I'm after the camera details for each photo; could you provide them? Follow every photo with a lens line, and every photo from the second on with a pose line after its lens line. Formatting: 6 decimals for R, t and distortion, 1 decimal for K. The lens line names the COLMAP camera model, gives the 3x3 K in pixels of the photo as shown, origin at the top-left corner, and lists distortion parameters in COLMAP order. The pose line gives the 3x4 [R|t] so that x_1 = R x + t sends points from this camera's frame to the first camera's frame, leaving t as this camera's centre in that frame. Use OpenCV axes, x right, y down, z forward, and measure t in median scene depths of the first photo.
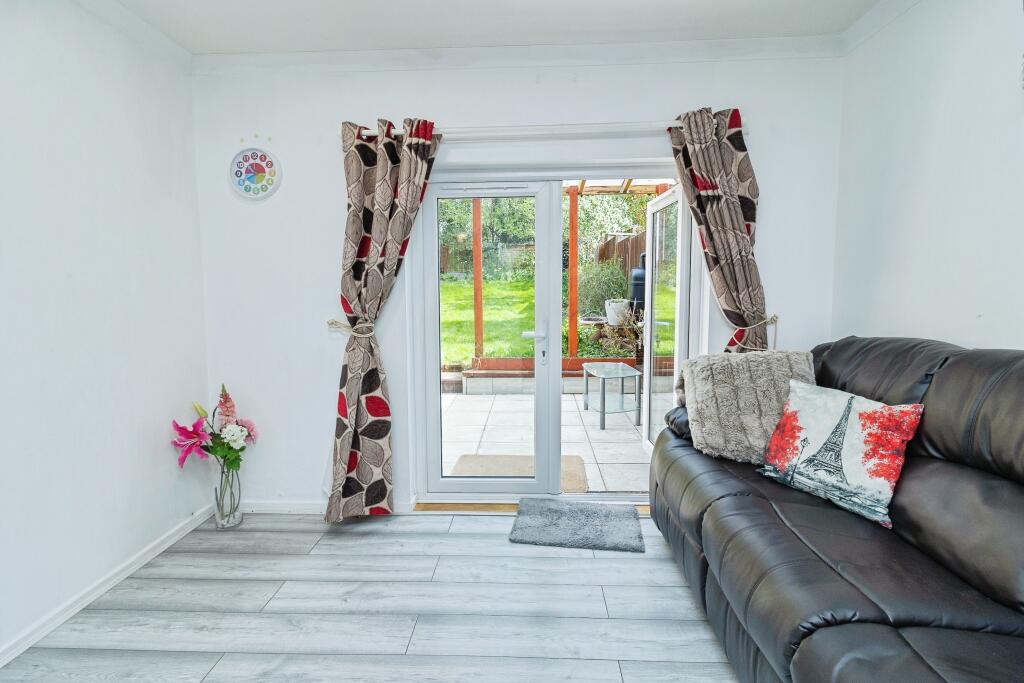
lens RADIAL K [[464.9, 0, 512.0], [0, 464.9, 341.5], [0, 0, 1]] dist [0.000931, 0.000059]
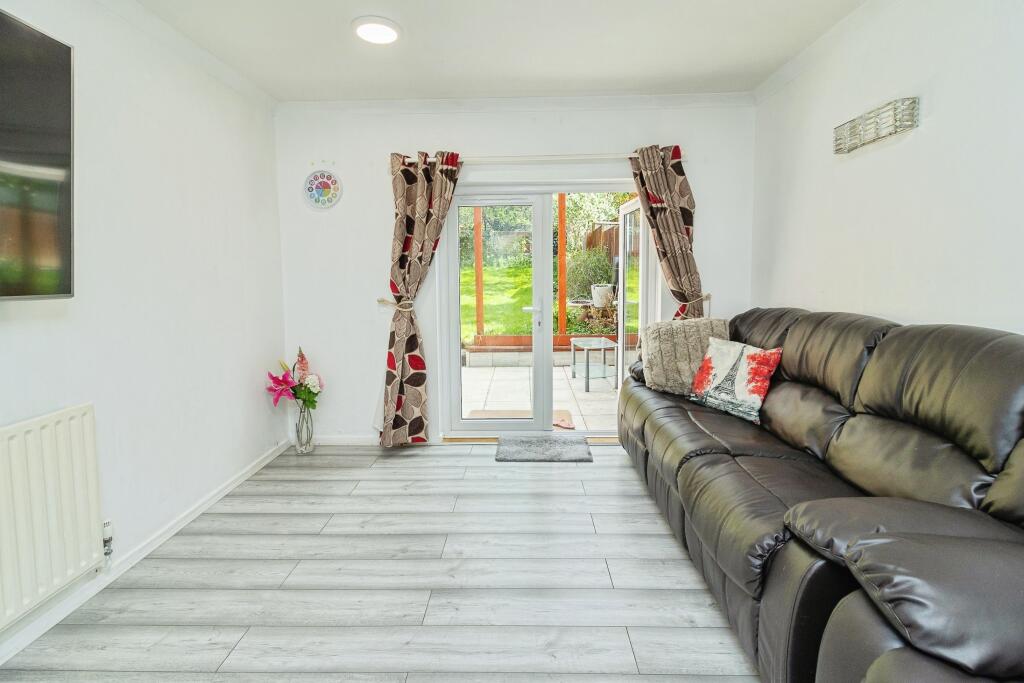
lens RADIAL K [[466.8, 0, 515.3], [0, 466.8, 319.1], [0, 0, 1]] dist [-0.000246, -0.000014]
pose [[0.999597, -0.004579, 0.028007, -0.041645], [0.005072, 0.999833, -0.017560, 0.040243], [-0.027921, 0.017695, 0.999453, -0.365986]]
